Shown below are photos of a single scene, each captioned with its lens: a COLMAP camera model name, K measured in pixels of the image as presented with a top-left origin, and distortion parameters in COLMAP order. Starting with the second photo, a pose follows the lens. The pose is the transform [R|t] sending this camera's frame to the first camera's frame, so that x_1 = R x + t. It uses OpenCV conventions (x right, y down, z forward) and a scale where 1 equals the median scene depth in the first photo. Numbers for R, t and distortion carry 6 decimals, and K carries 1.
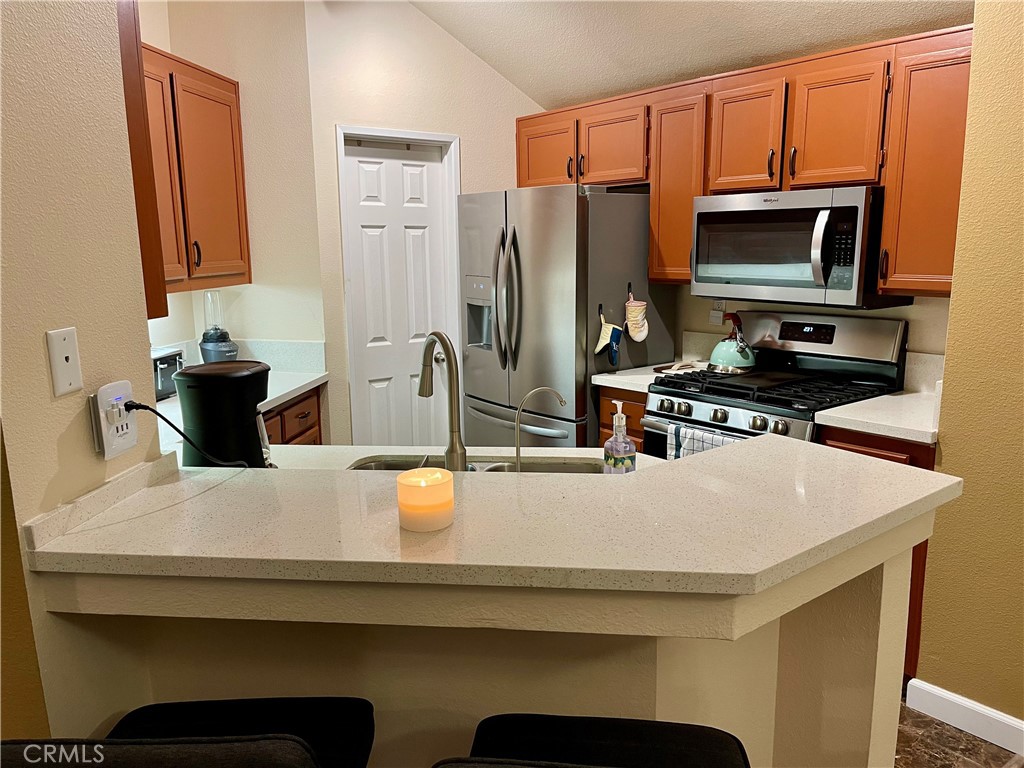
lens RADIAL K [[791.6, 0, 513.7], [0, 791.6, 386.5], [0, 0, 1]] dist [0.013374, -0.012007]
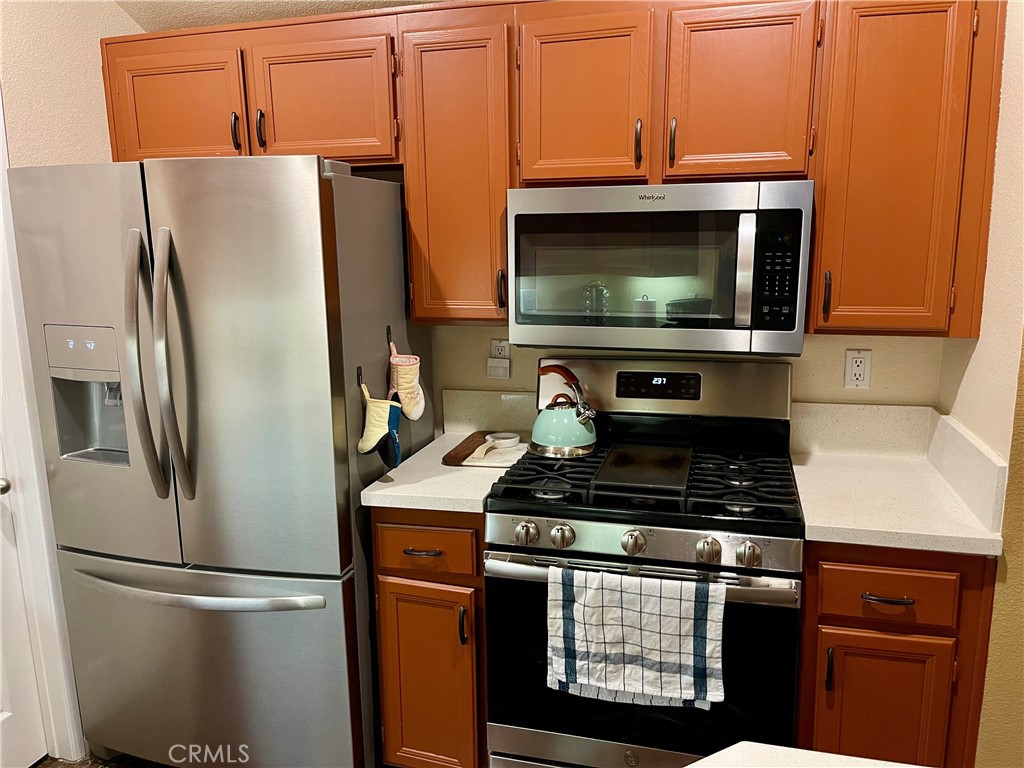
lens RADIAL K [[791.6, 0, 509.6], [0, 791.6, 384.4], [0, 0, 1]] dist [0.013374, -0.012007]
pose [[0.806602, -0.104363, 0.581809, -0.148359], [0.107744, 0.993759, 0.028884, -0.101964], [-0.581193, 0.039389, 0.812812, 0.490076]]
